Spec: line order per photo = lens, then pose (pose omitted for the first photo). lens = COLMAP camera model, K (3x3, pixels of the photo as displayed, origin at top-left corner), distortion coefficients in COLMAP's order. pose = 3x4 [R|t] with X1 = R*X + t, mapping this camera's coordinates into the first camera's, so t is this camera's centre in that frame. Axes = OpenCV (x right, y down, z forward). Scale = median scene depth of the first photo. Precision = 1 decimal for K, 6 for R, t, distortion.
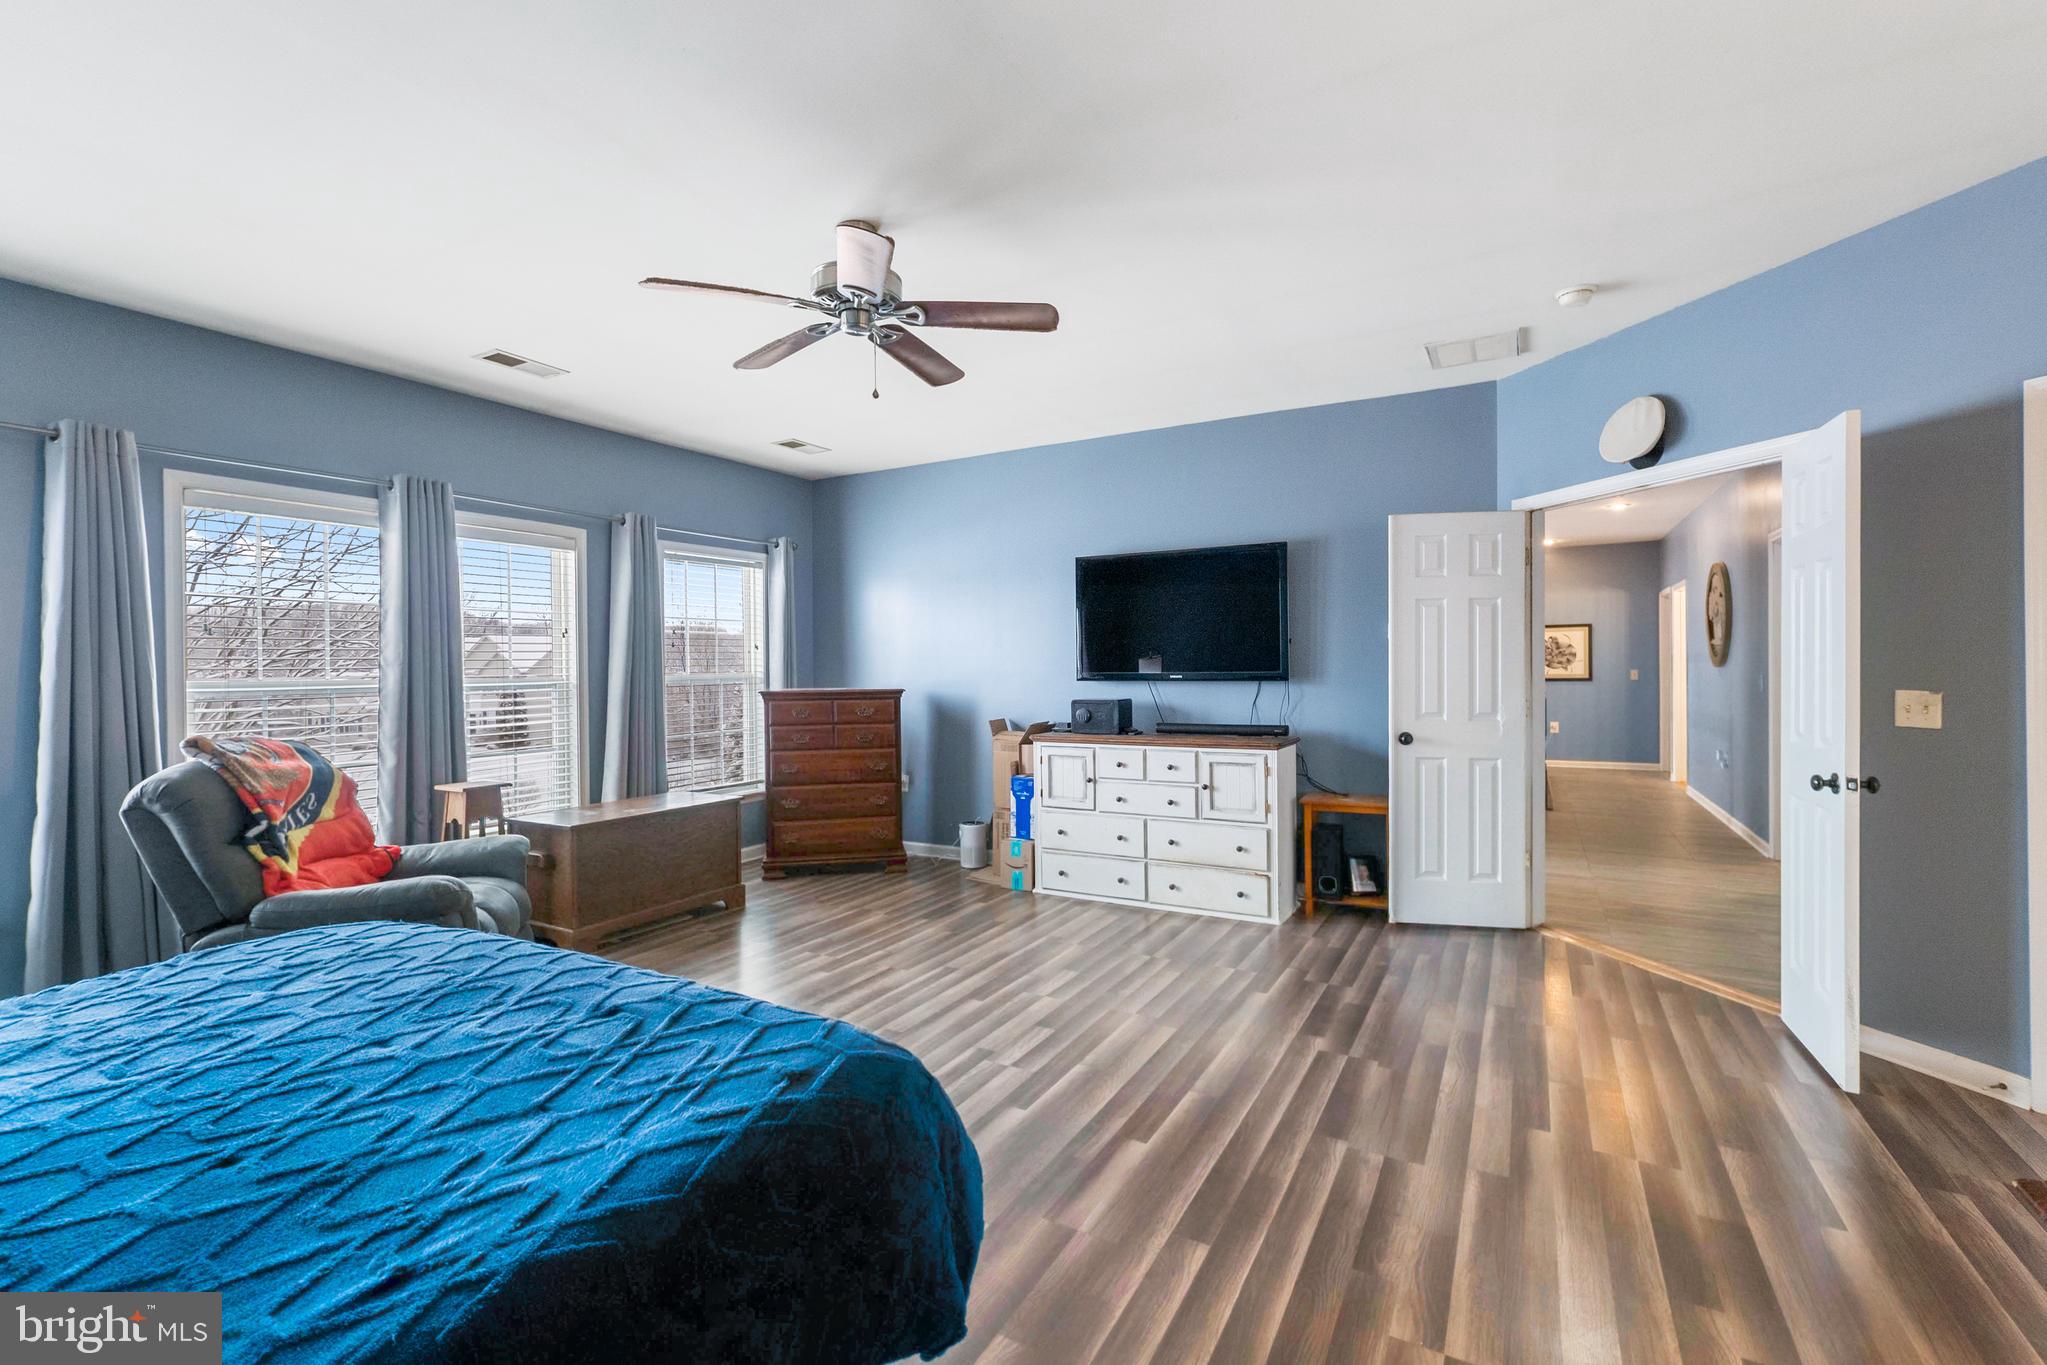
lens RADIAL K [[893.5, 0, 1014.4], [0, 893.5, 676.9], [0, 0, 1]] dist [0.012542, 0.000390]
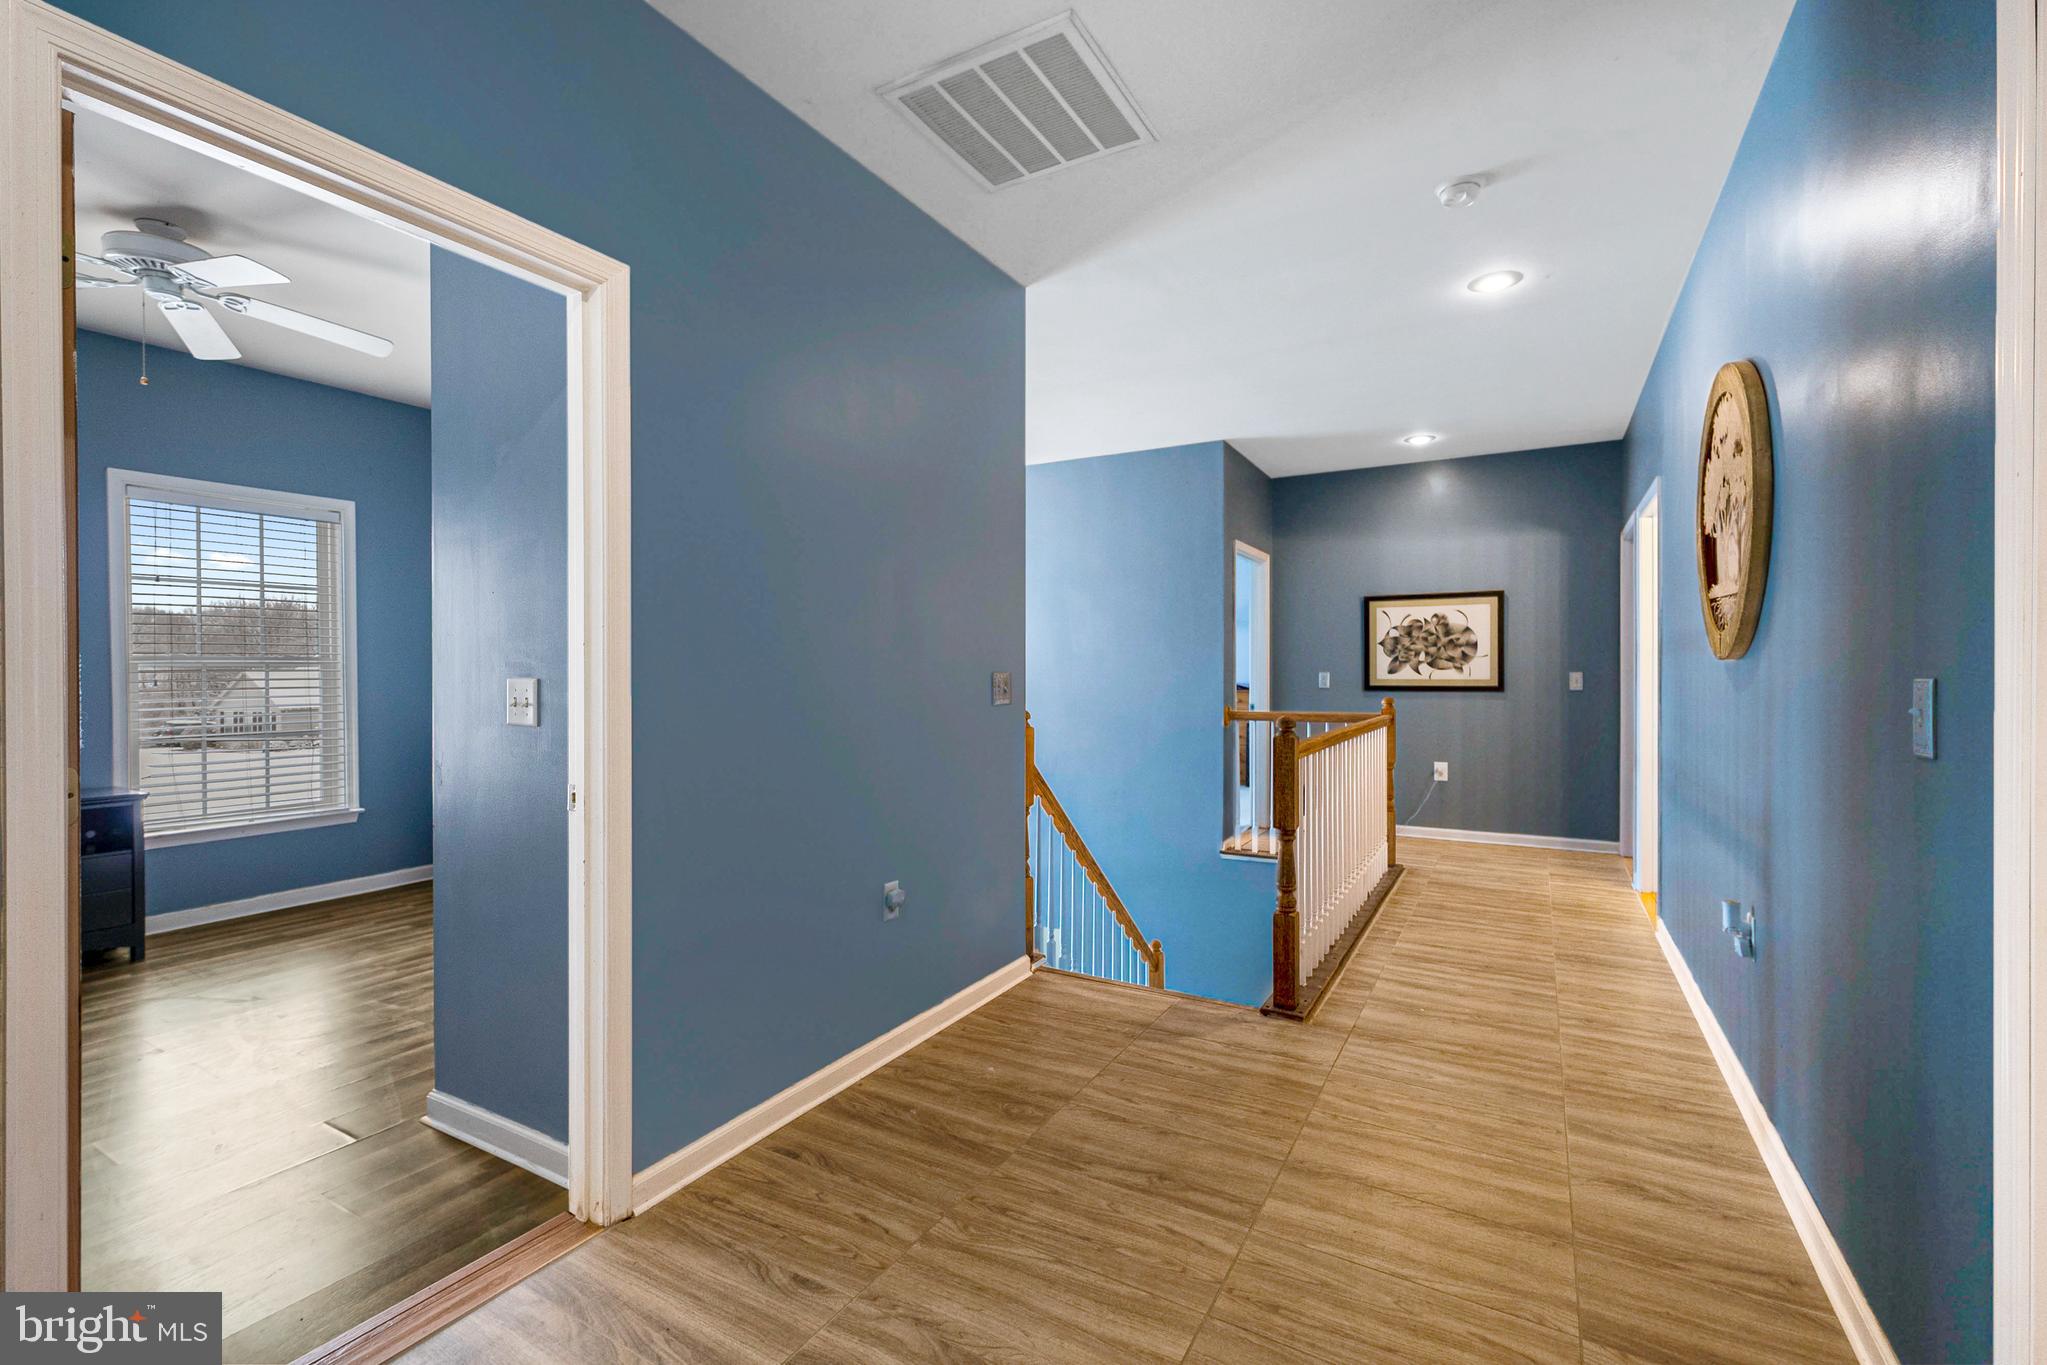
lens RADIAL K [[893.5, 0, 1014.4], [0, 893.5, 676.9], [0, 0, 1]] dist [0.012542, 0.000390]
pose [[0.999989, 0.002130, -0.004276, 0.071412], [-0.002137, 0.999996, -0.001595, -0.000663], [0.004272, 0.001604, 0.999990, 0.091726]]
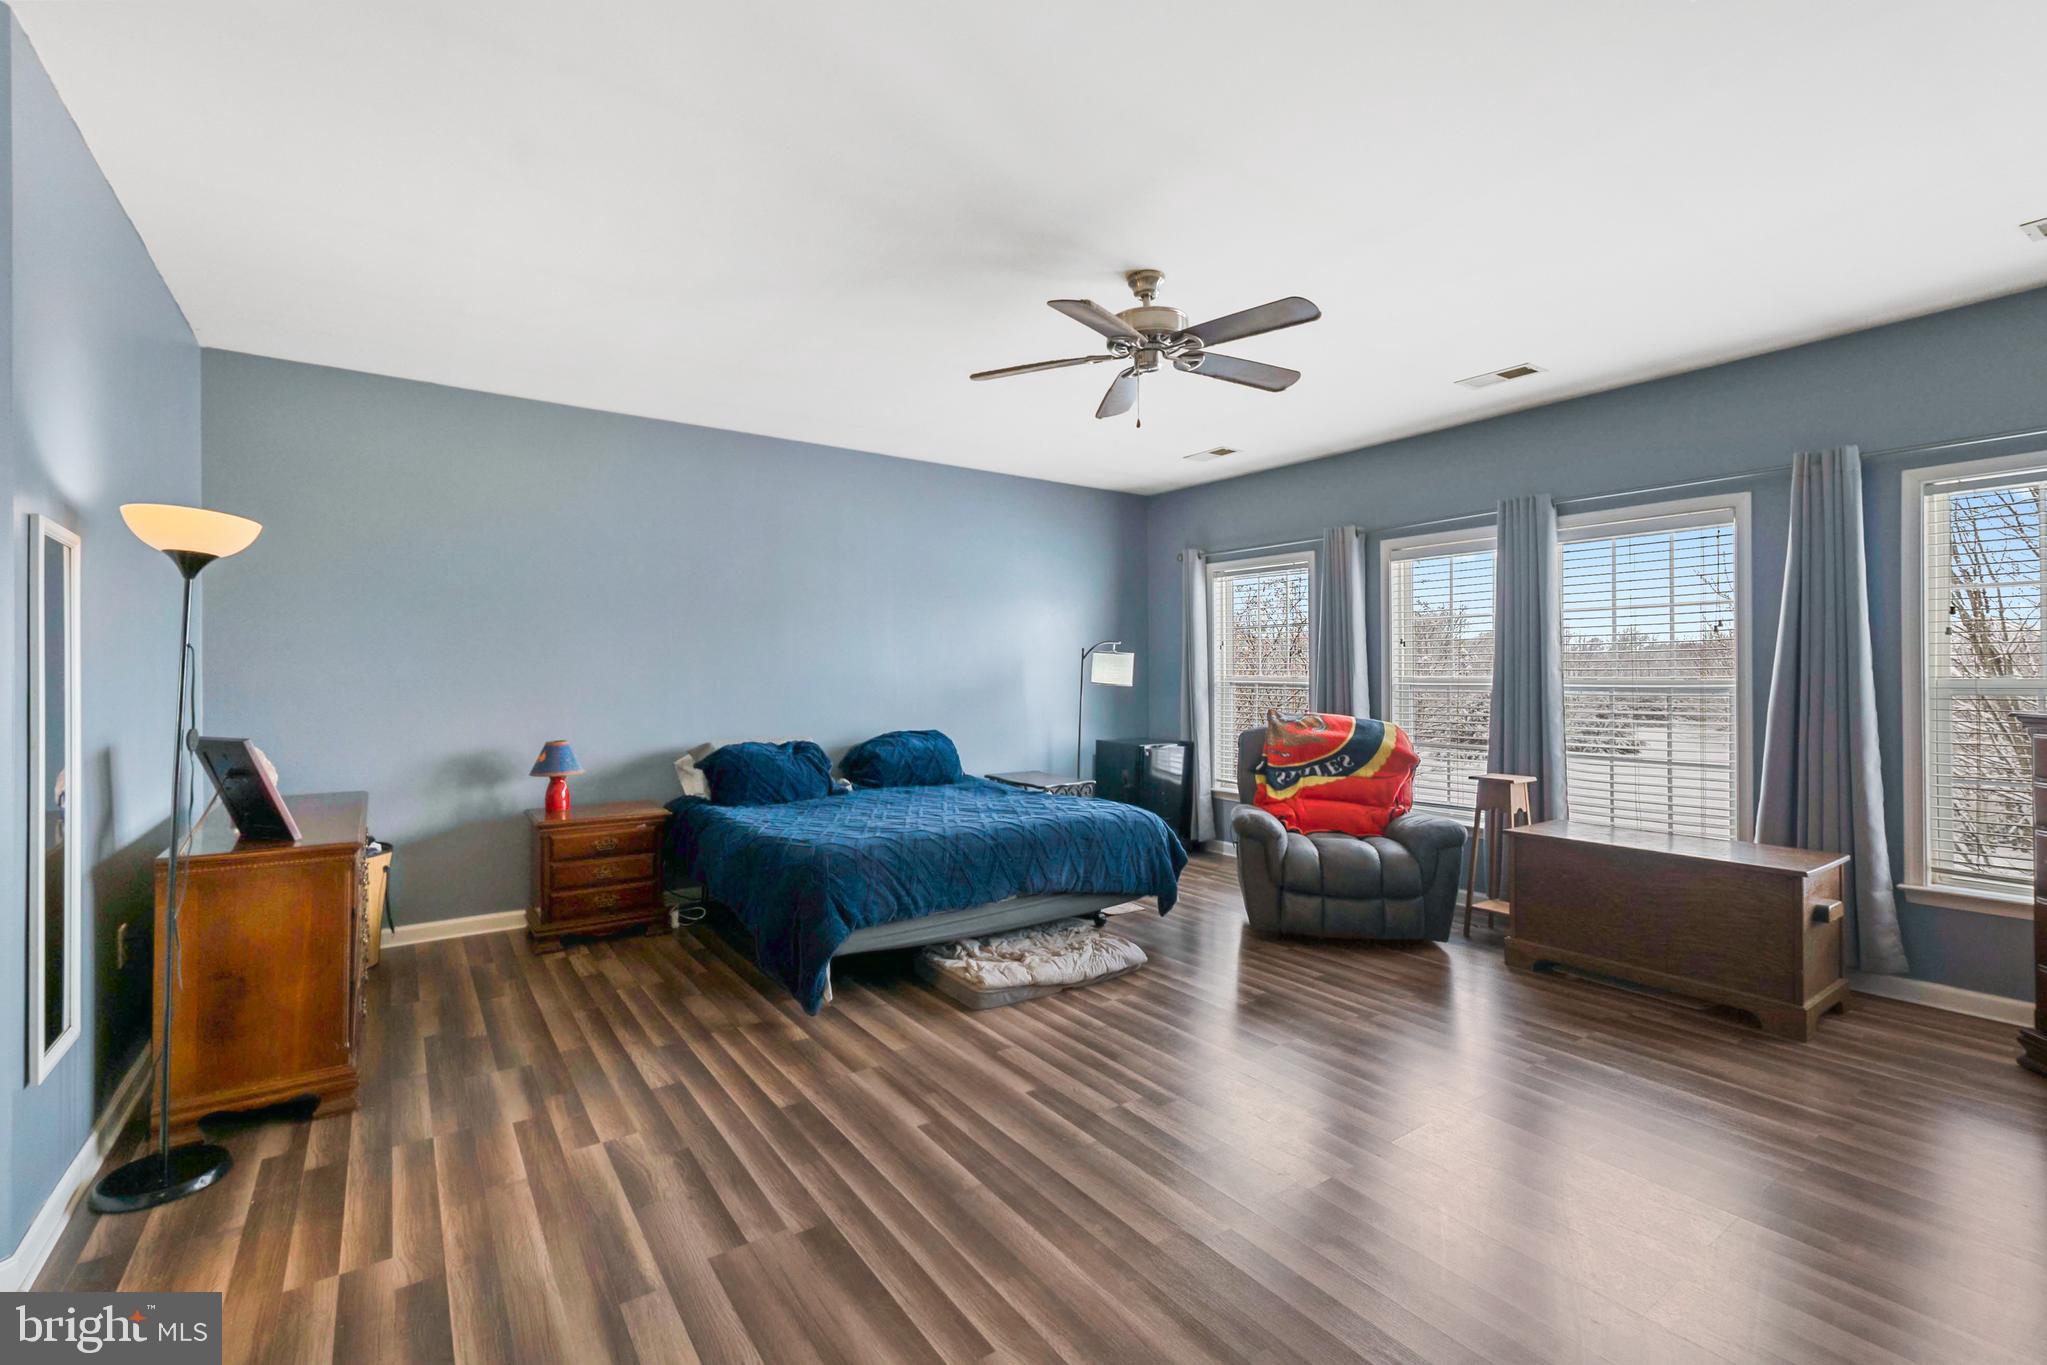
lens RADIAL K [[893.5, 0, 1014.4], [0, 893.5, 676.9], [0, 0, 1]] dist [0.012542, 0.000390]
pose [[-0.425877, 0.012708, -0.904692, 1.123998], [-0.001168, 0.999893, 0.014596, -0.029074], [0.904780, 0.007273, -0.425817, 1.660312]]
